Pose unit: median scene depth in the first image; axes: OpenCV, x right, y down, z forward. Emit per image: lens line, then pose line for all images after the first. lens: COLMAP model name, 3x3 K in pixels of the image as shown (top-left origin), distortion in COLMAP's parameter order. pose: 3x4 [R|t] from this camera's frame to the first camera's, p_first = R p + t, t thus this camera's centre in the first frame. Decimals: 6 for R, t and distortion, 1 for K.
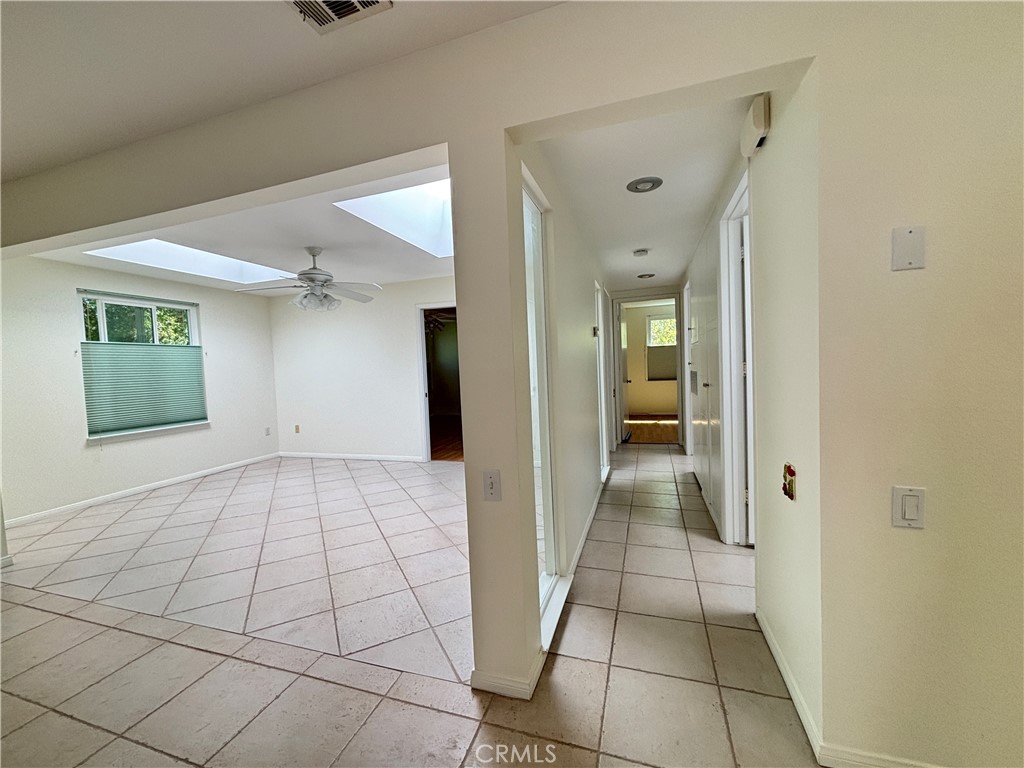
lens RADIAL K [[413.7, 0, 510.5], [0, 413.7, 384.4], [0, 0, 1]] dist [0.003058, 0.000392]
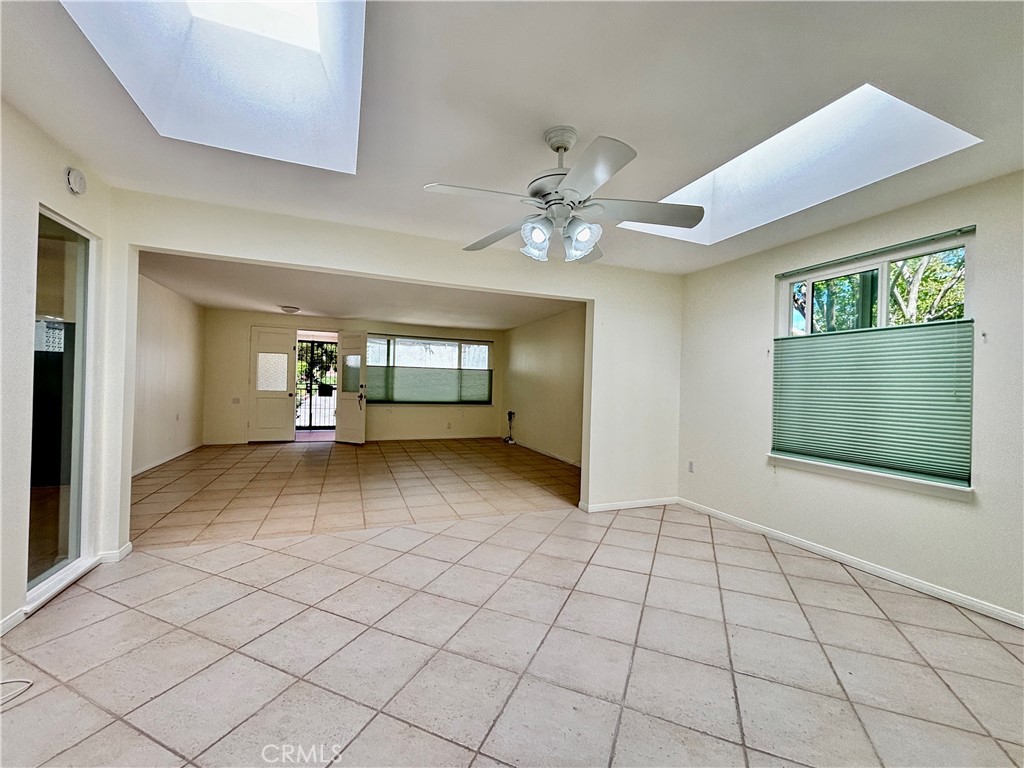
lens RADIAL K [[413.7, 0, 509.2], [0, 413.7, 385.3], [0, 0, 1]] dist [0.003058, 0.000392]
pose [[-0.772453, 0.018041, -0.634816, -0.087442], [-0.022273, 0.998212, 0.055470, -0.042379], [0.634682, 0.056987, -0.770670, 1.276918]]
